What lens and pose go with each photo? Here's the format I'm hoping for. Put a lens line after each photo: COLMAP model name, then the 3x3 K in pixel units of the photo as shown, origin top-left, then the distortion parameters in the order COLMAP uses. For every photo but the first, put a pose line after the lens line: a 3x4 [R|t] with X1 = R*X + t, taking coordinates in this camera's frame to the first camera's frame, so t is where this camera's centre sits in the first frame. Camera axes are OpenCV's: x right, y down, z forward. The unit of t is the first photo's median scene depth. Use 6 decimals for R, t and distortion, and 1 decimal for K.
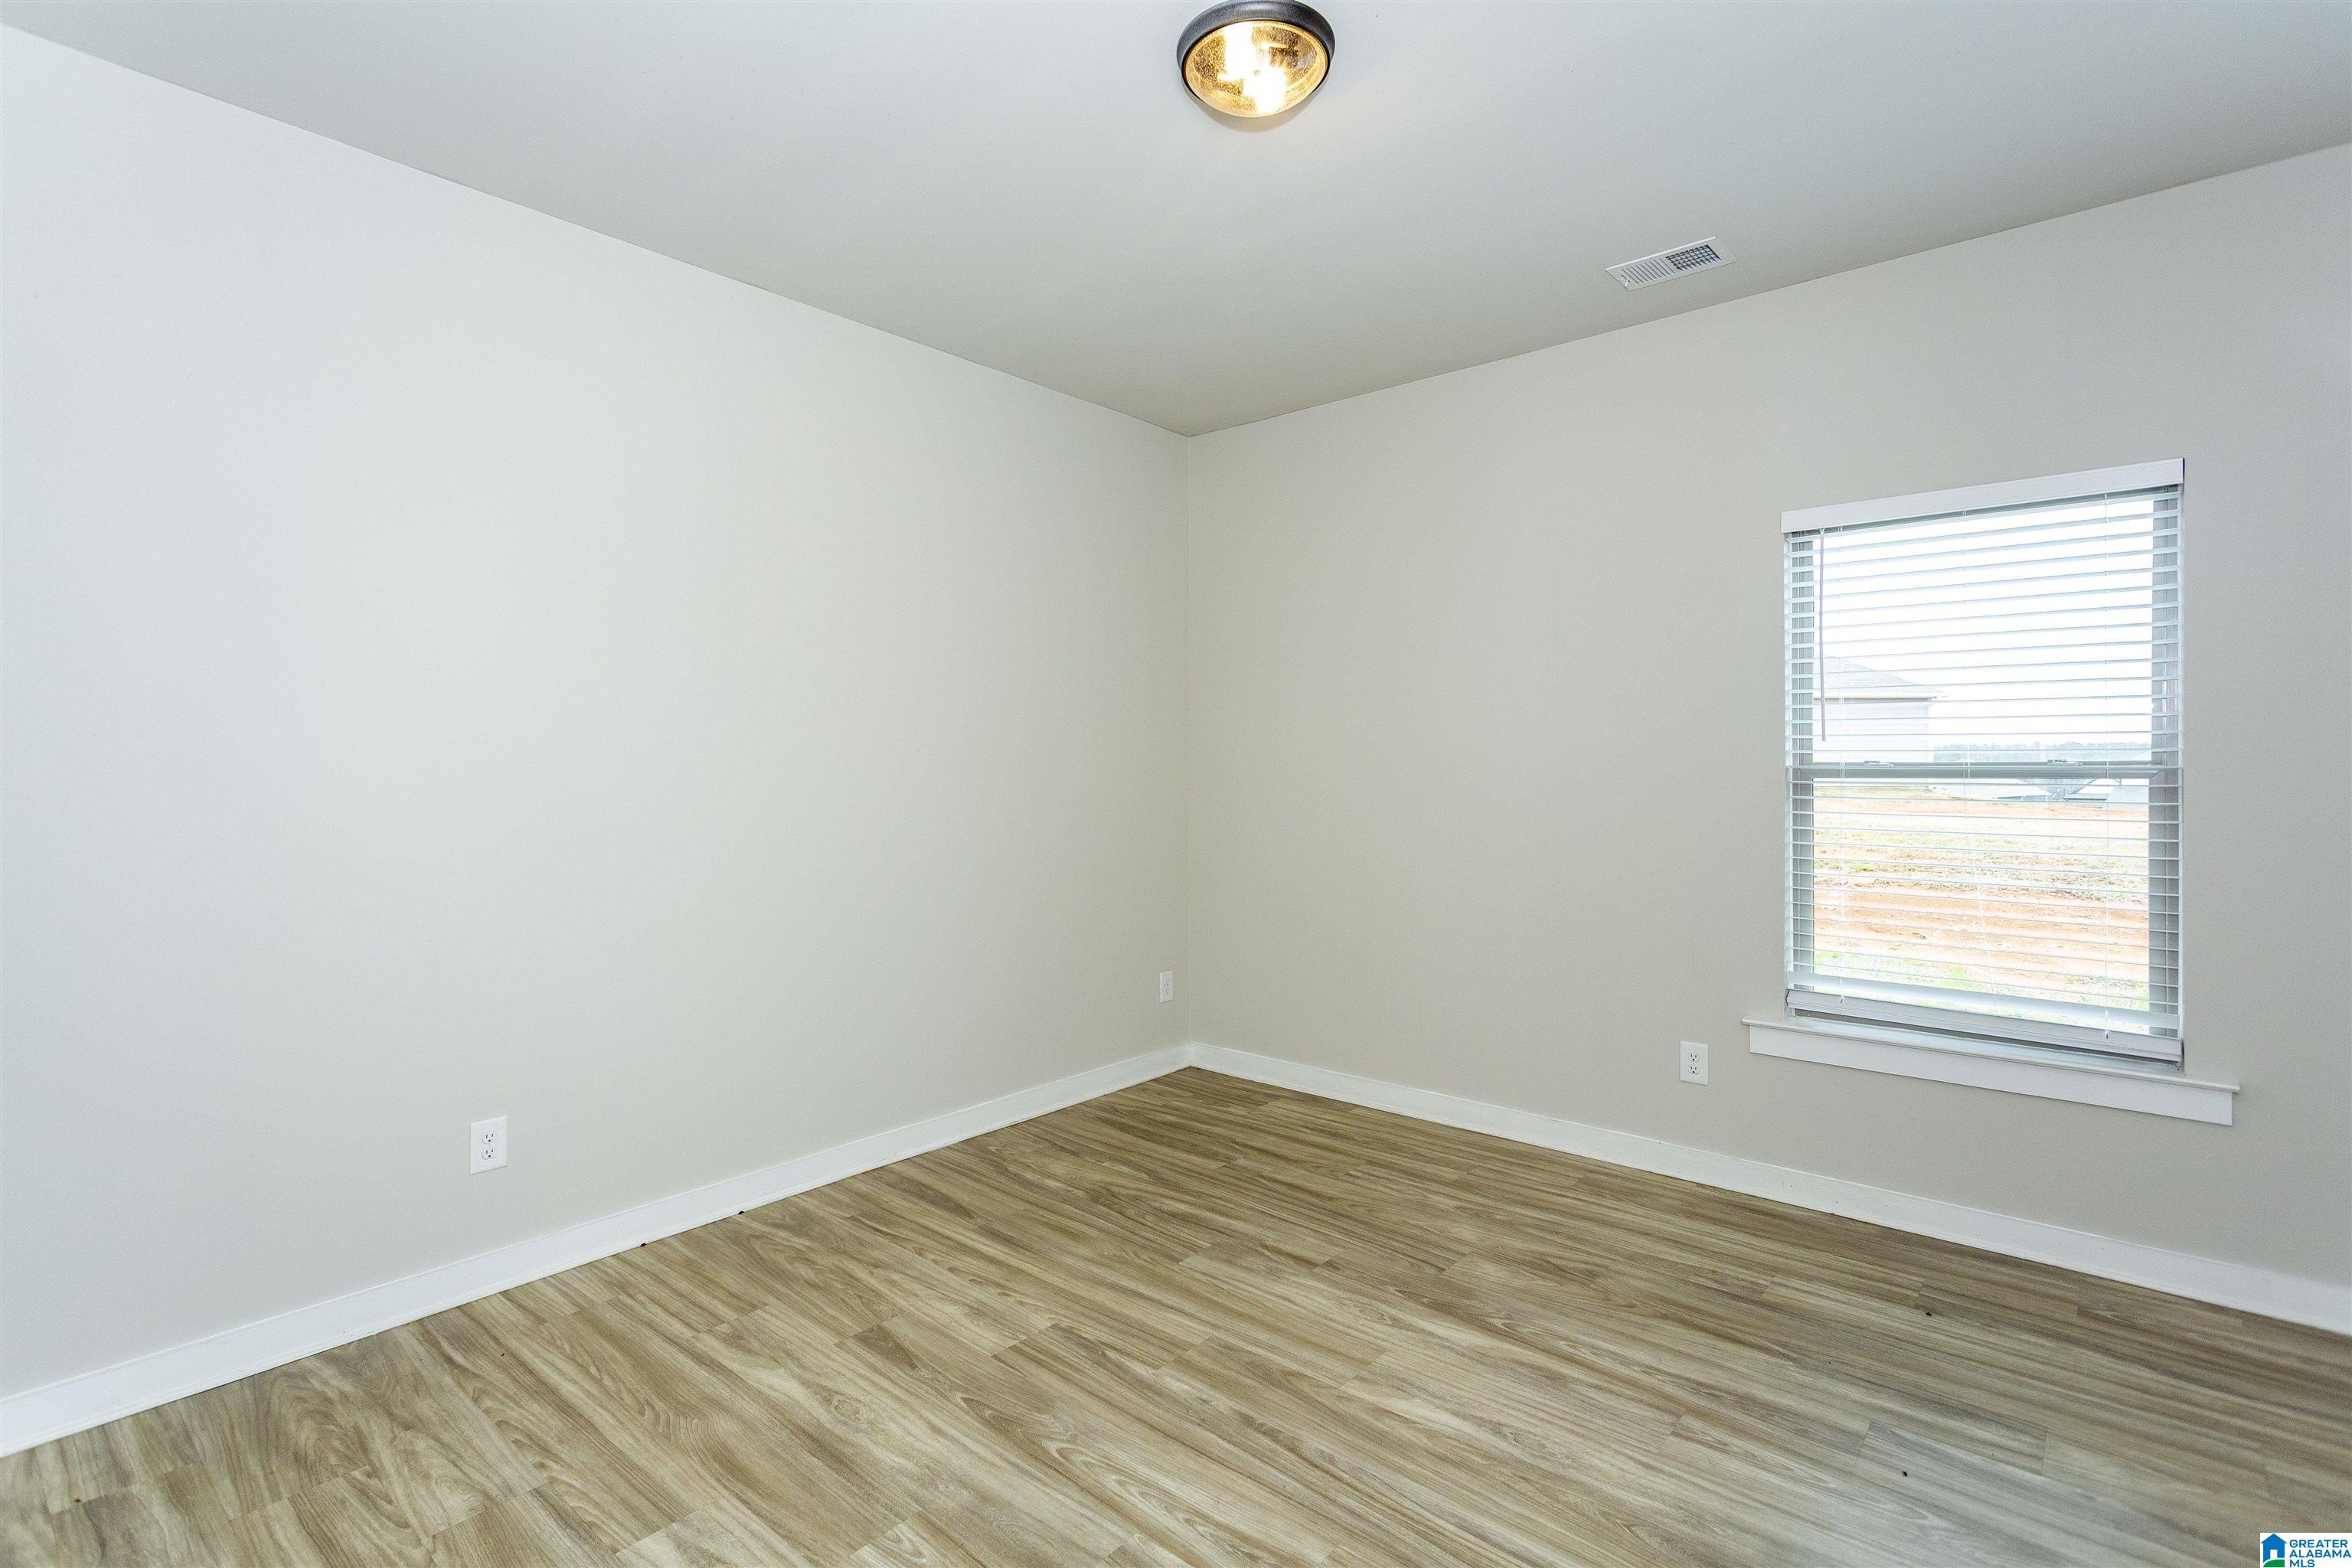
lens RADIAL K [[1115.4, 0, 1170.4], [0, 1115.4, 770.1], [0, 0, 1]] dist [0.014426, 0.000348]
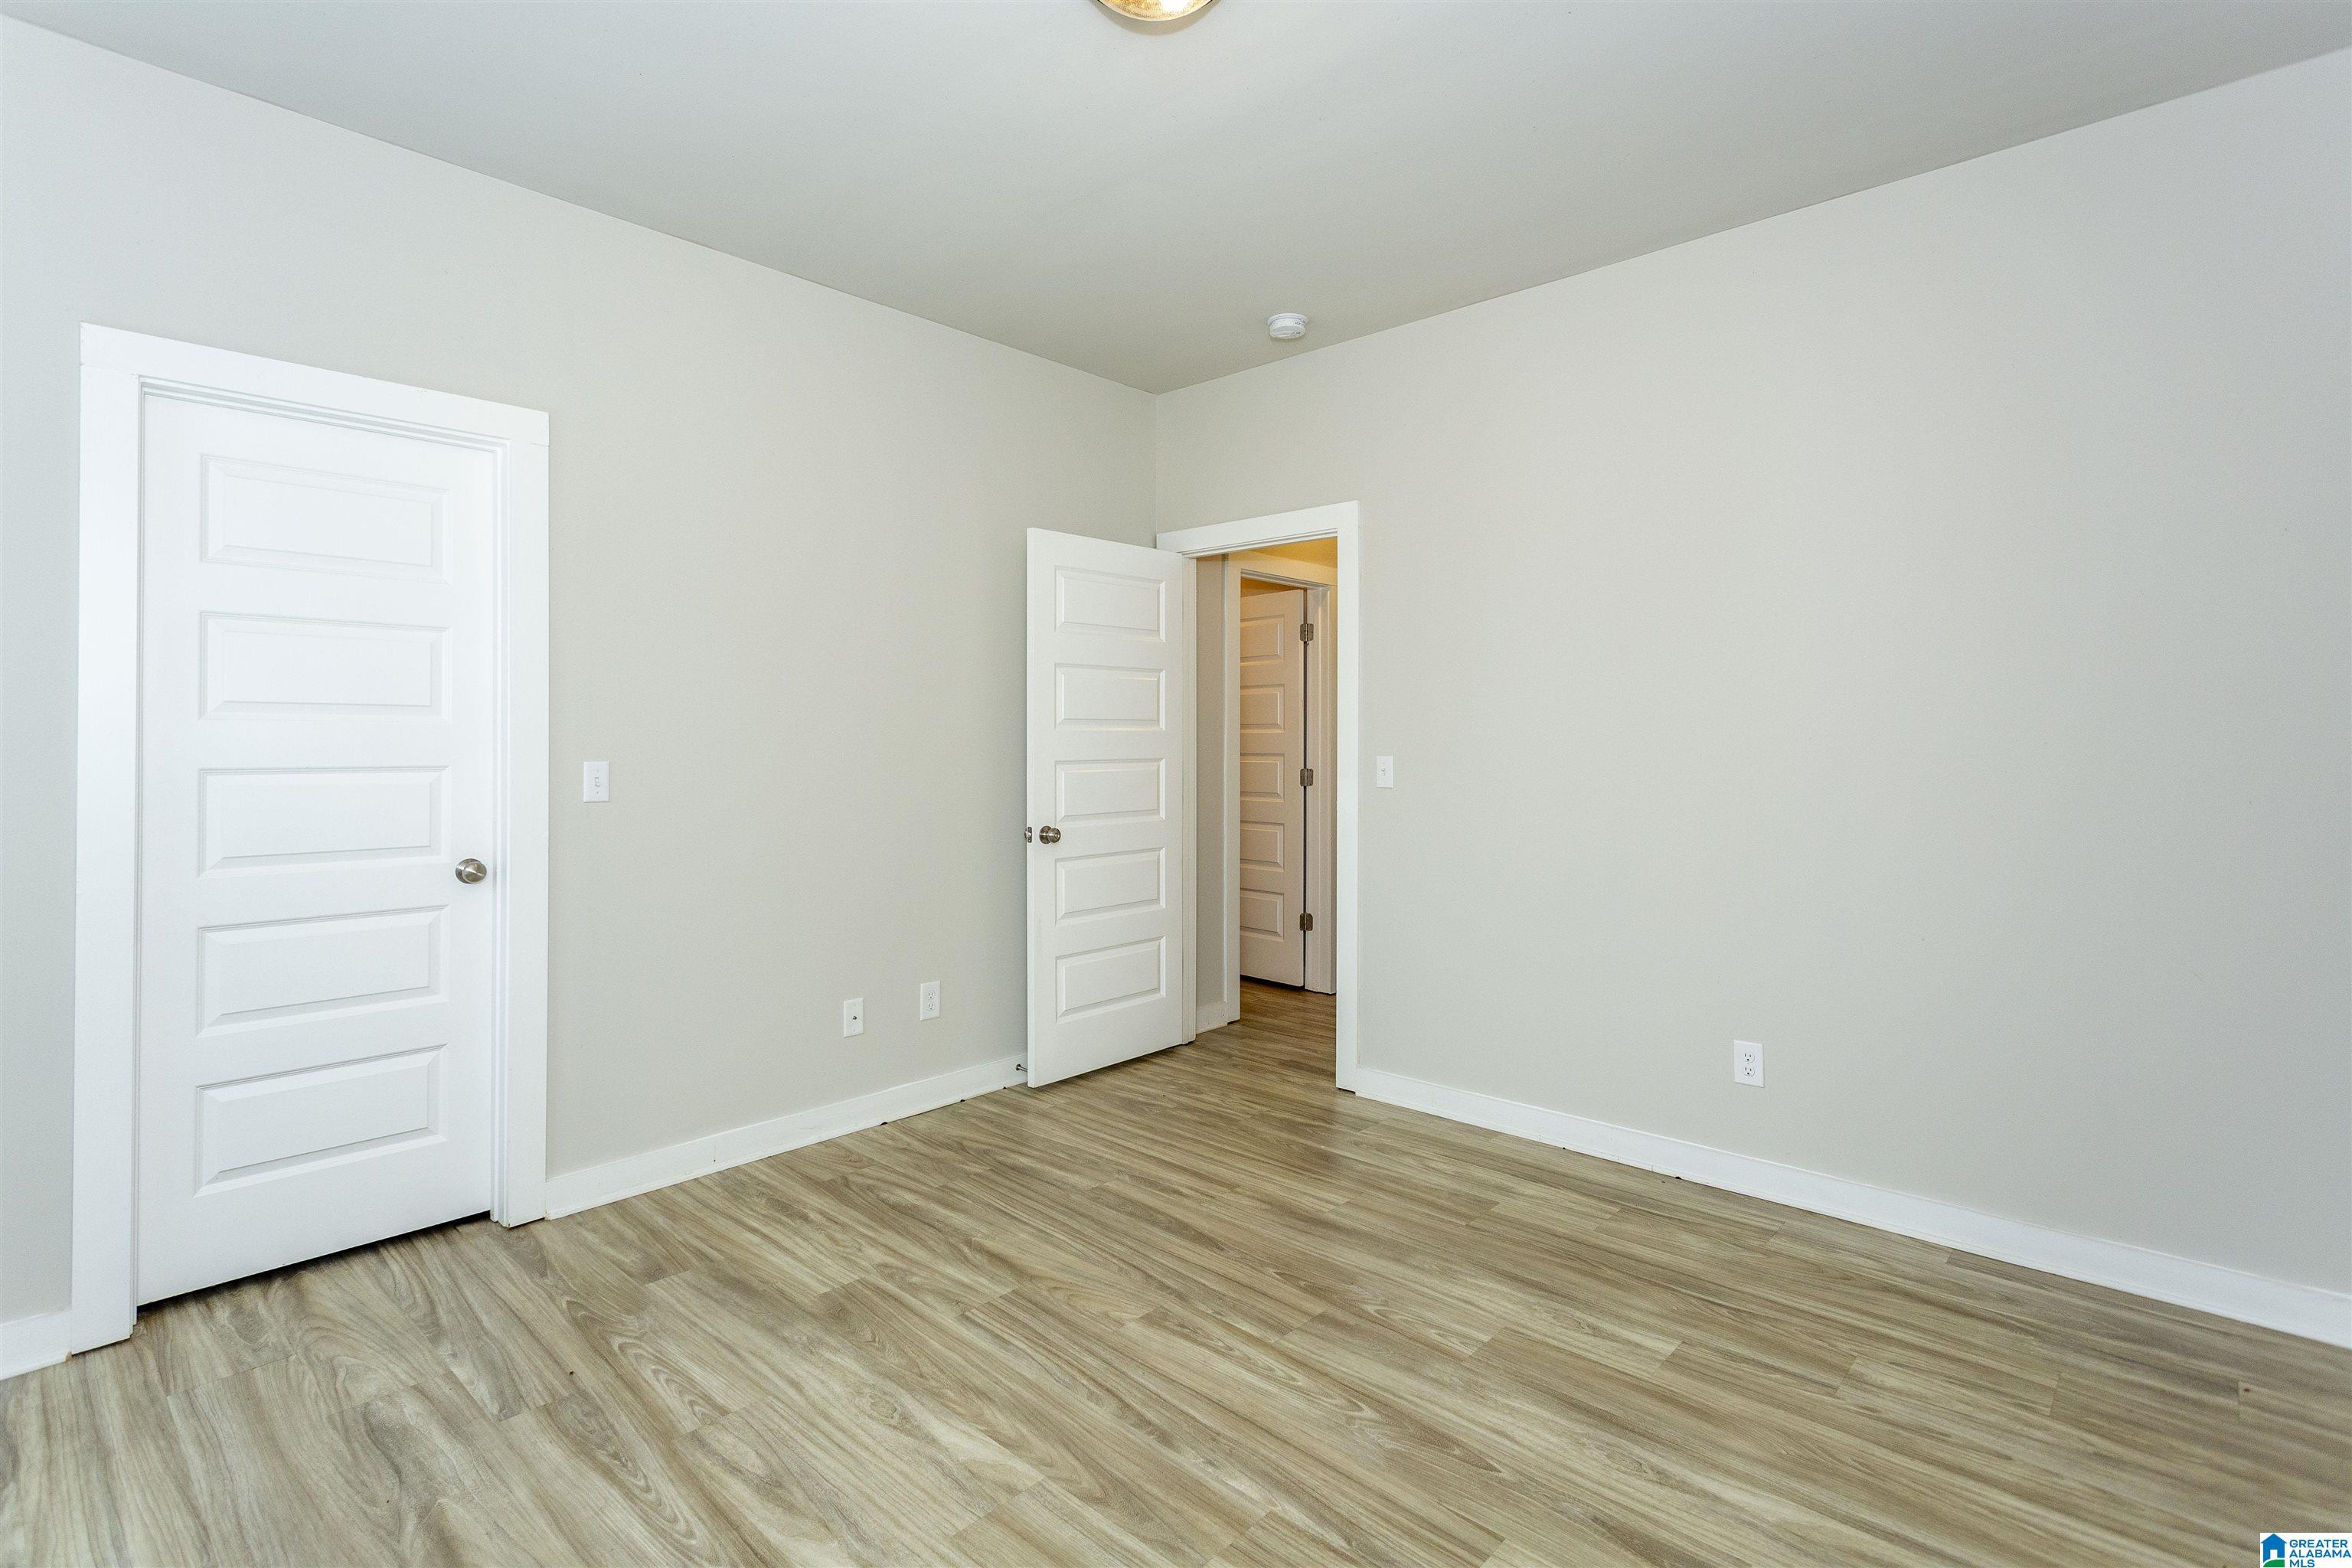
lens RADIAL K [[1123.9, 0, 1139.1], [0, 1123.9, 766.2], [0, 0, 1]] dist [-0.000785, 0.000315]
pose [[-0.997679, 0.000789, 0.068095, 0.027740], [0.002715, 0.999599, 0.028192, 0.007516], [-0.068045, 0.028311, -0.997280, 1.936257]]
